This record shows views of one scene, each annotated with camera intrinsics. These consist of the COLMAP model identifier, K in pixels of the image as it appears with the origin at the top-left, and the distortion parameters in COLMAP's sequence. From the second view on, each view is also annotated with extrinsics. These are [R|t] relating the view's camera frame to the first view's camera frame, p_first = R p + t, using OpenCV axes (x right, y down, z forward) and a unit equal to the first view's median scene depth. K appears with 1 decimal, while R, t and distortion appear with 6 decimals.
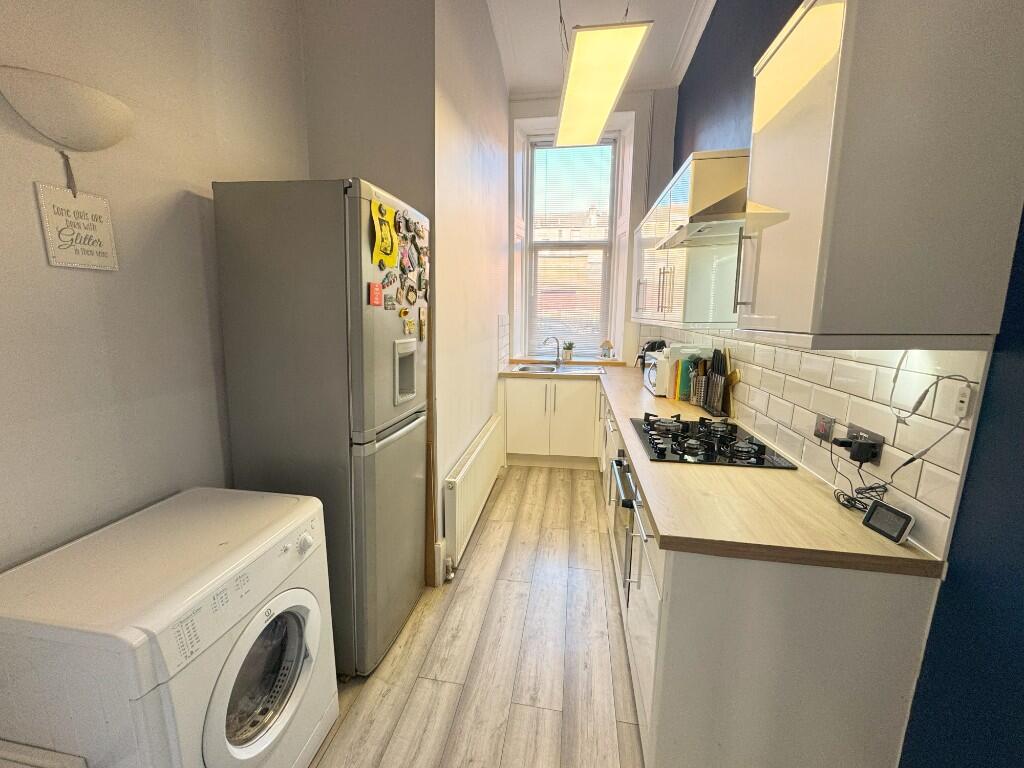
lens RADIAL K [[408.5, 0, 512.8], [0, 408.5, 382.6], [0, 0, 1]] dist [-0.003833, 0.001475]
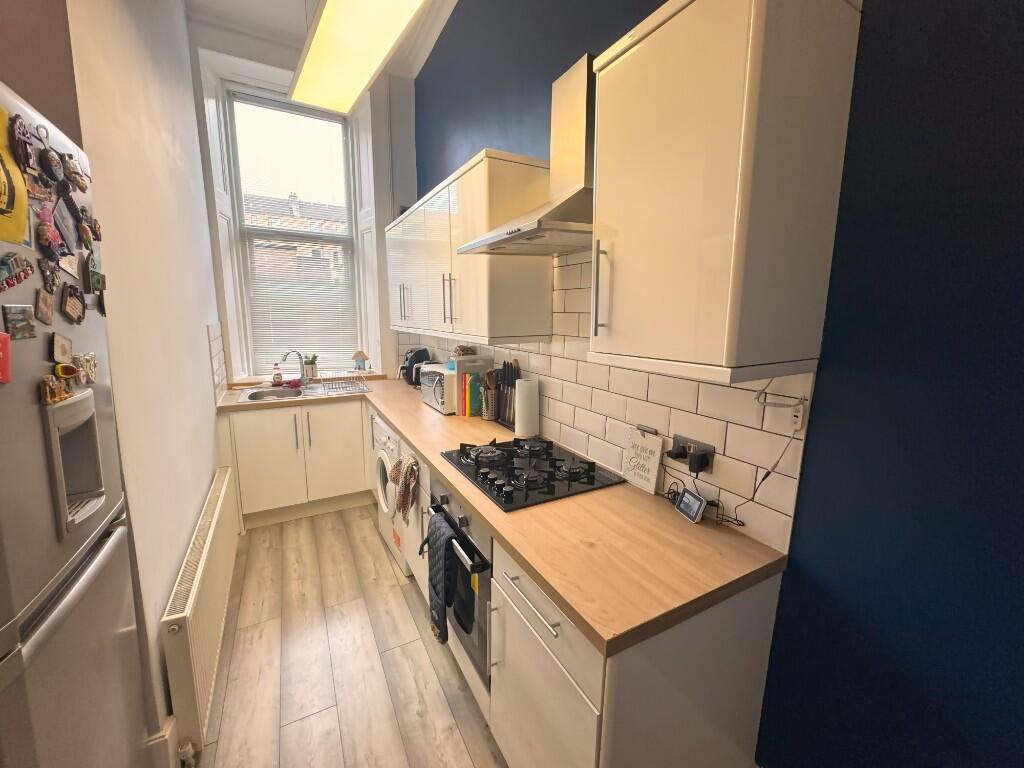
lens RADIAL K [[408.5, 0, 511.1], [0, 408.5, 381.4], [0, 0, 1]] dist [-0.003833, 0.001475]
pose [[0.794007, -0.098617, 0.599856, -0.098015], [0.099329, 0.994539, 0.032026, -0.078287], [-0.599738, 0.034154, 0.799467, 0.263505]]
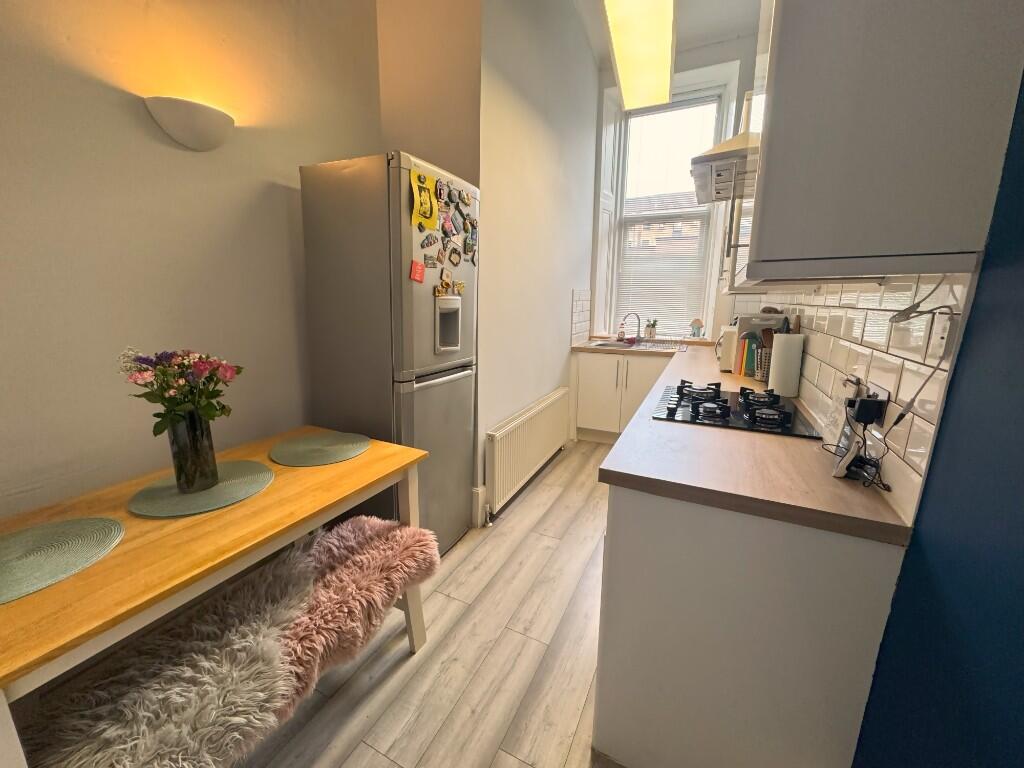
lens RADIAL K [[408.5, 0, 510.0], [0, 408.5, 381.2], [0, 0, 1]] dist [-0.003833, 0.001475]
pose [[0.954794, 0.056639, -0.291821, 0.236158], [-0.049796, 0.998283, 0.030830, 0.072619], [0.293066, -0.014905, 0.955976, -0.029062]]
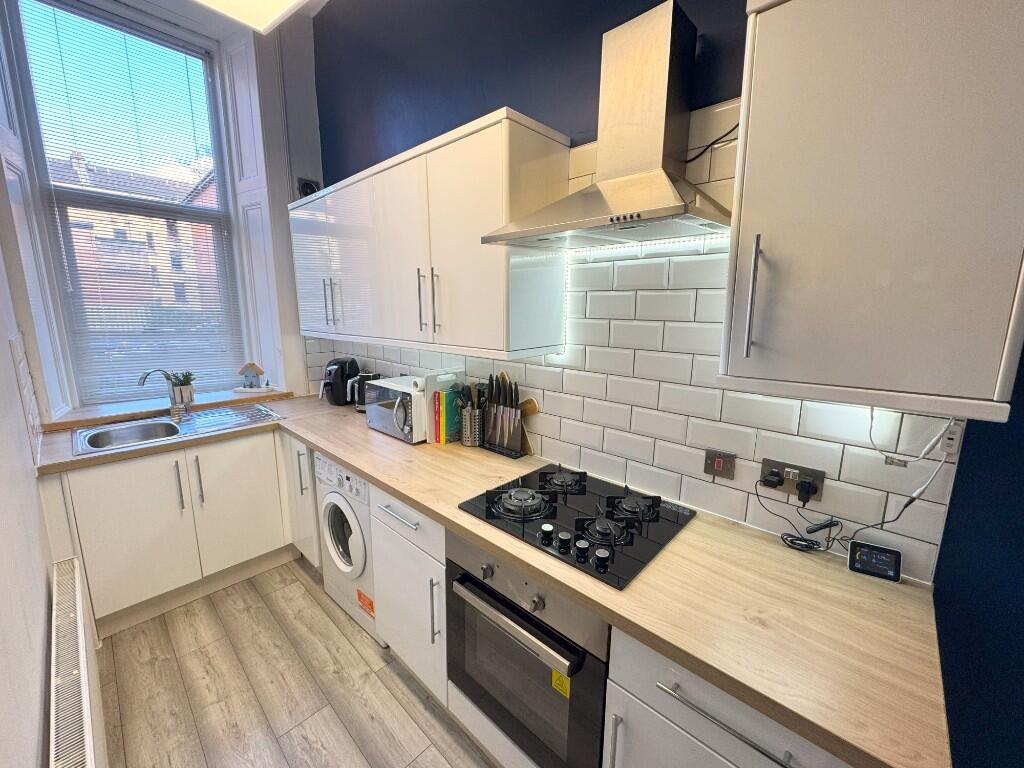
lens RADIAL K [[408.5, 0, 510.1], [0, 408.5, 382.5], [0, 0, 1]] dist [-0.003833, 0.001475]
pose [[0.567267, -0.149707, 0.809812, -0.175015], [0.138365, 0.986685, 0.085481, -0.161815], [-0.811827, 0.063559, 0.580429, 0.612651]]
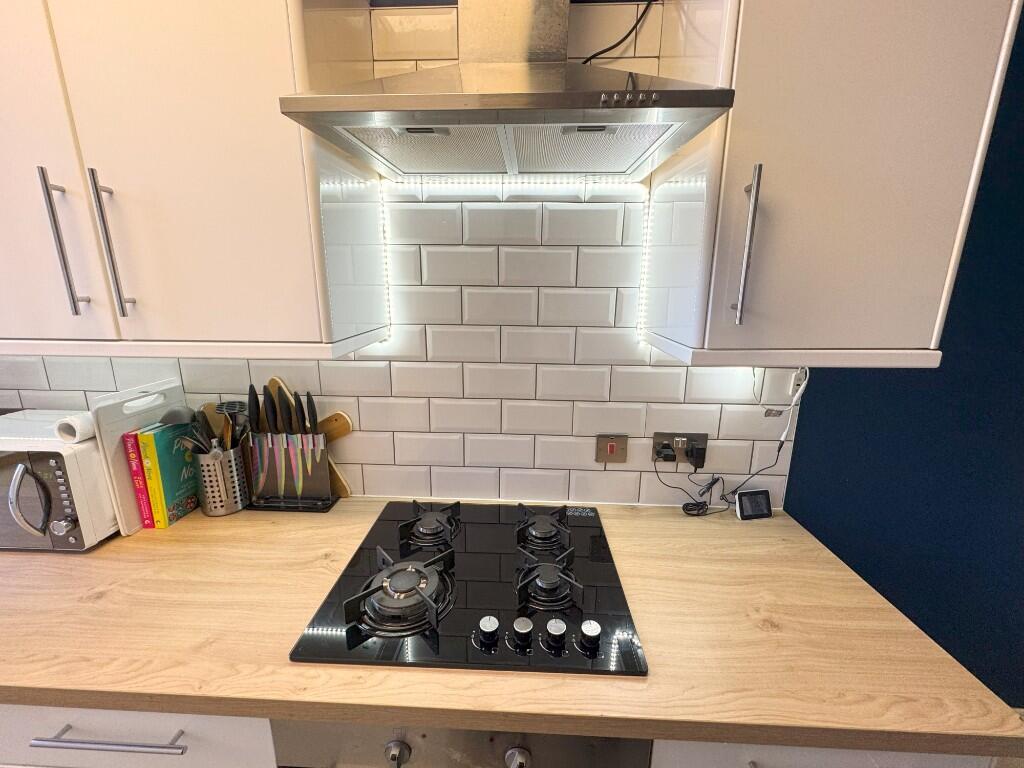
lens RADIAL K [[408.5, 0, 510.9], [0, 408.5, 382.1], [0, 0, 1]] dist [-0.003833, 0.001475]
pose [[-0.103939, -0.230579, 0.967486, 0.007481], [0.165099, 0.955259, 0.245402, -0.188945], [-0.980785, 0.185238, -0.061220, 0.900602]]
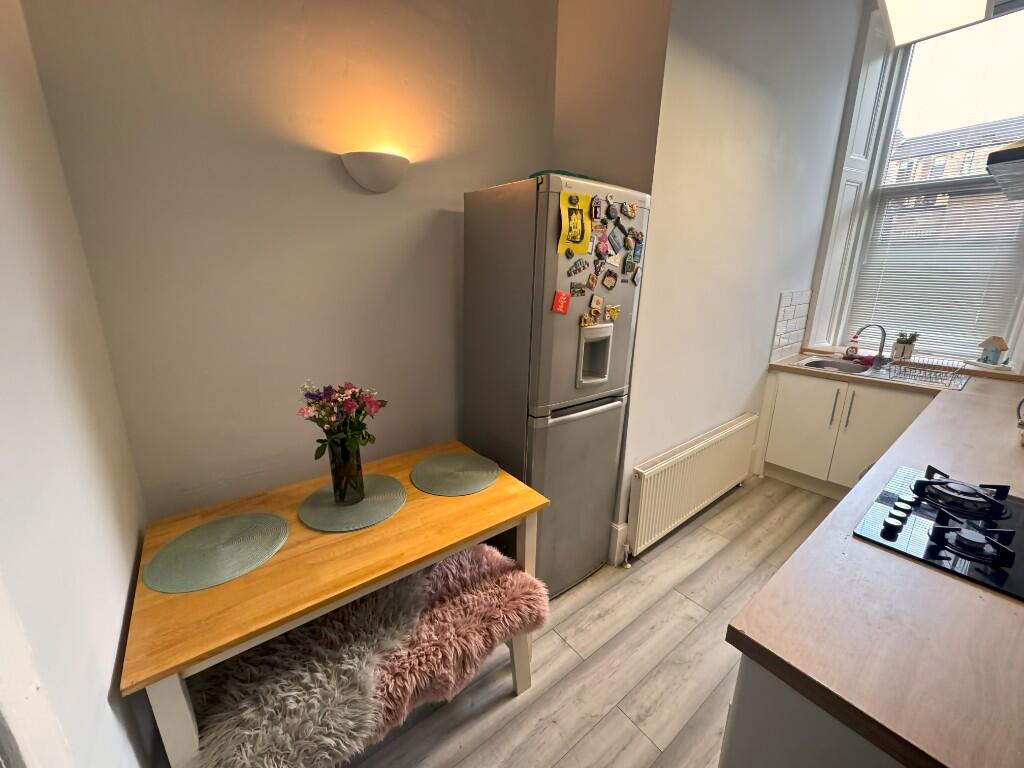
lens RADIAL K [[408.5, 0, 509.7], [0, 408.5, 381.6], [0, 0, 1]] dist [-0.003833, 0.001475]
pose [[0.726176, 0.172872, -0.665420, 0.267366], [-0.116864, 0.984824, 0.128316, -0.065394], [0.677504, -0.015417, 0.735358, 0.093074]]
